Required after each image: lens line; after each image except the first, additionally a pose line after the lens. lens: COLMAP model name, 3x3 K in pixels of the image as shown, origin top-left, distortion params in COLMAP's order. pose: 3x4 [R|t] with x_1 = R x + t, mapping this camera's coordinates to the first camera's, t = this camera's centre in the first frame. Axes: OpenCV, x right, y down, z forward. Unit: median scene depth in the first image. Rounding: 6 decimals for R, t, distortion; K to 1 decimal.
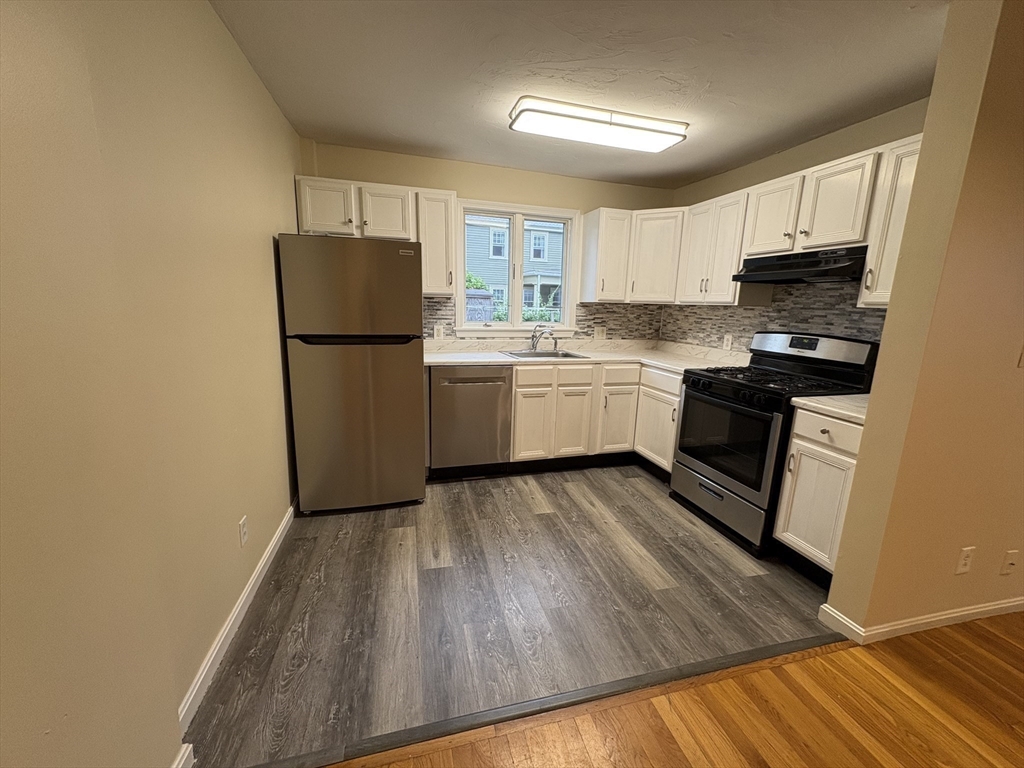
lens RADIAL K [[409.6, 0, 513.0], [0, 409.6, 385.7], [0, 0, 1]] dist [0.000543, -0.000270]
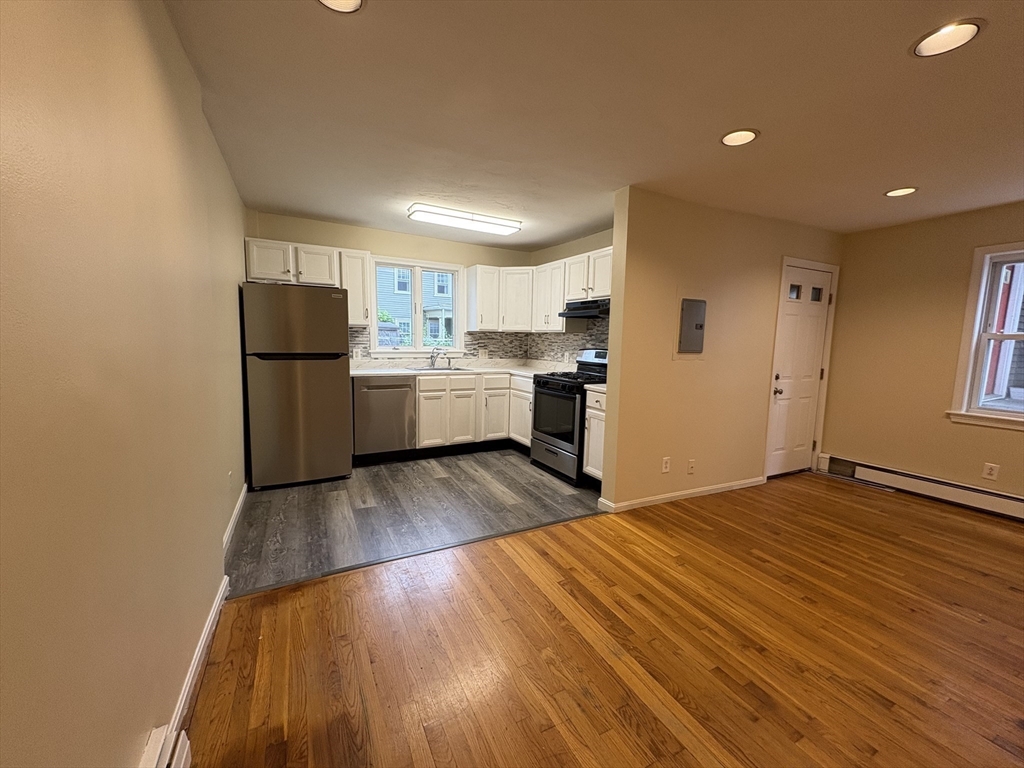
lens RADIAL K [[409.6, 0, 512.2], [0, 409.6, 385.6], [0, 0, 1]] dist [0.000543, -0.000270]
pose [[0.976033, -0.030877, 0.215419, 0.020683], [0.047617, 0.996198, -0.072956, 0.117468], [-0.212348, 0.081465, 0.973793, -0.483469]]
